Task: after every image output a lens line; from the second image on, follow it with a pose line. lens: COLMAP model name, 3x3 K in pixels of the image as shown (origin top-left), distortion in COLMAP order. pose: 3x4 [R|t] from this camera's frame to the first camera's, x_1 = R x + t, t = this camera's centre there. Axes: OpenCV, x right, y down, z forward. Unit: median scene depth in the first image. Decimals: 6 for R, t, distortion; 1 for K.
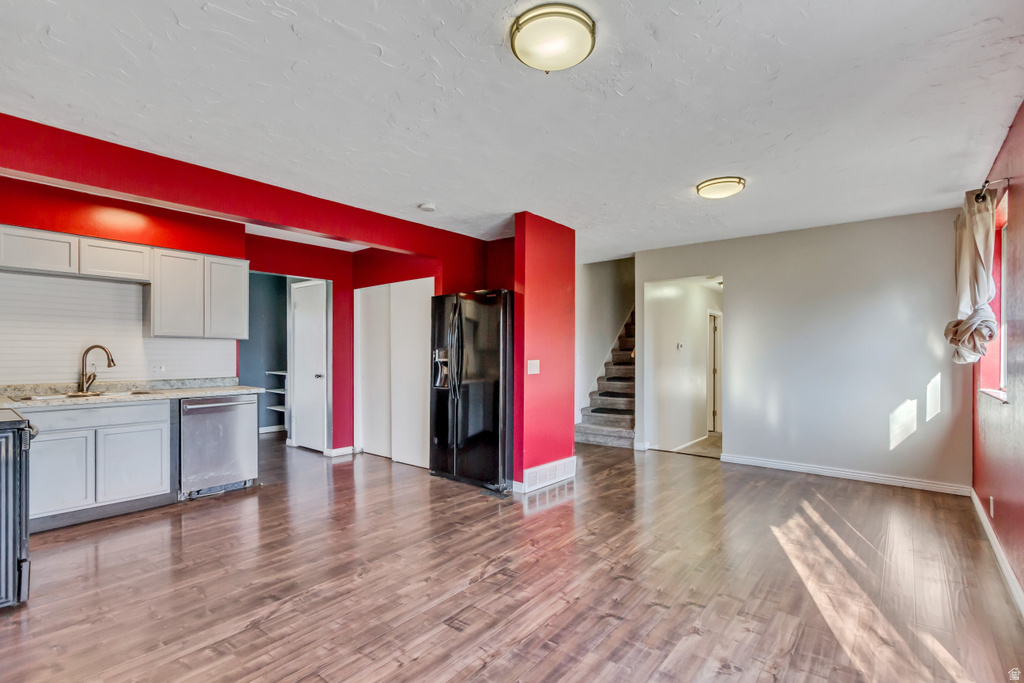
lens RADIAL K [[465.7, 0, 512.0], [0, 465.7, 341.5], [0, 0, 1]] dist [0.001573, 0.000143]
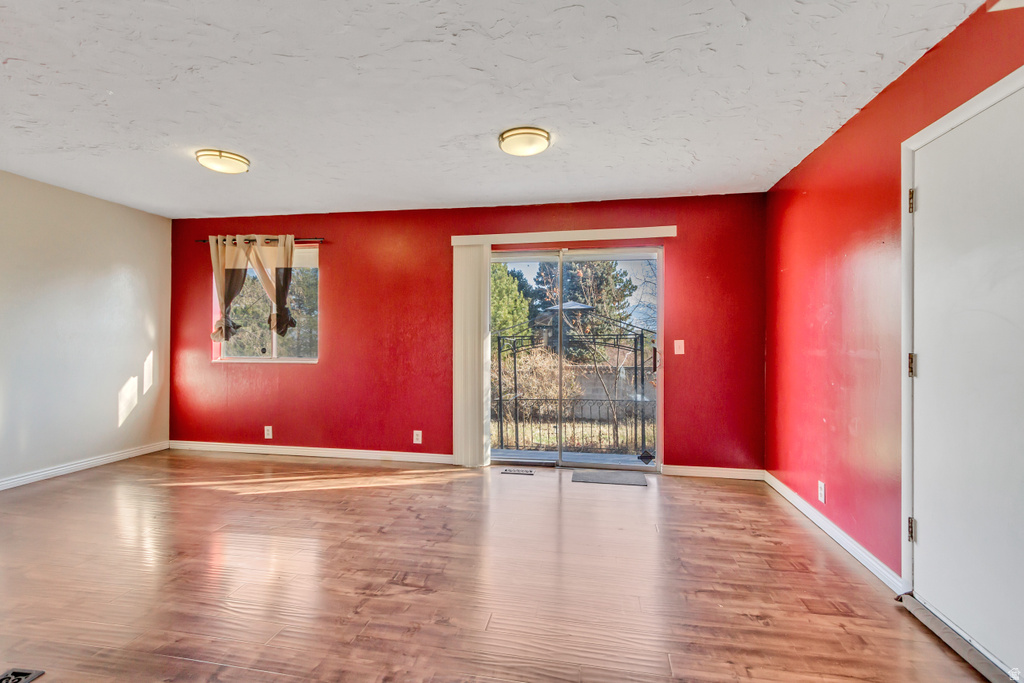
lens RADIAL K [[476.6, 0, 513.6], [0, 476.6, 336.4], [0, 0, 1]] dist [-0.000974, -0.000533]
pose [[-0.494903, 0.001825, 0.868947, -0.894707], [-0.025753, 0.999528, -0.016766, 0.040979], [-0.868567, -0.030675, -0.494622, 1.250108]]
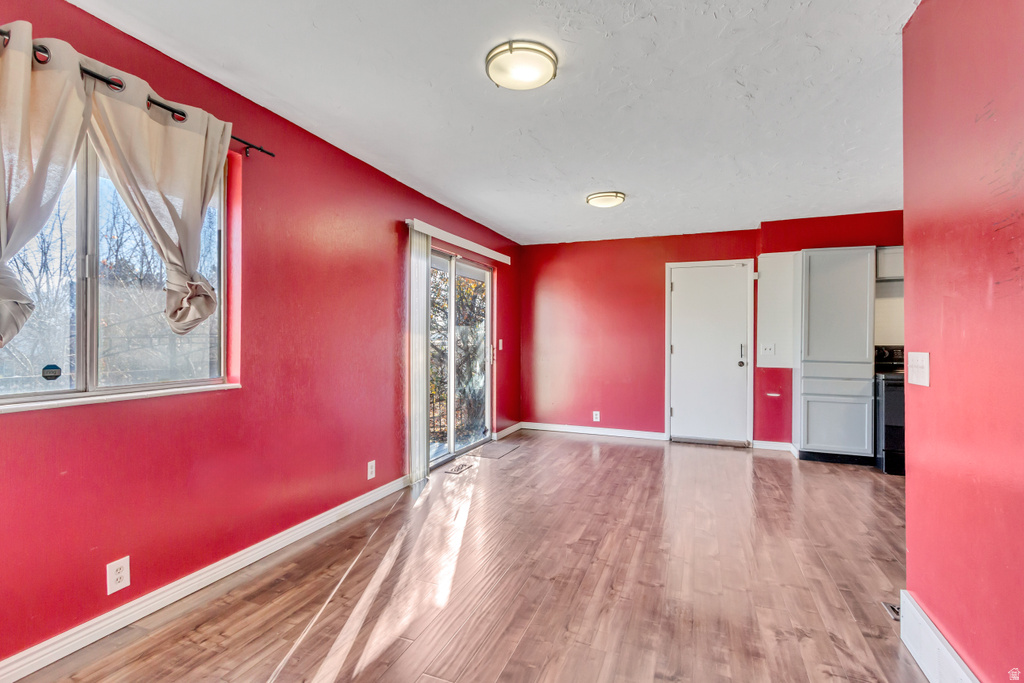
lens RADIAL K [[476.6, 0, 513.6], [0, 476.6, 336.4], [0, 0, 1]] dist [-0.000974, -0.000533]
pose [[-0.946176, -0.008377, -0.323543, 0.844104], [0.001060, 0.999579, -0.028981, 0.060868], [0.323650, -0.027764, -0.945770, 2.052016]]
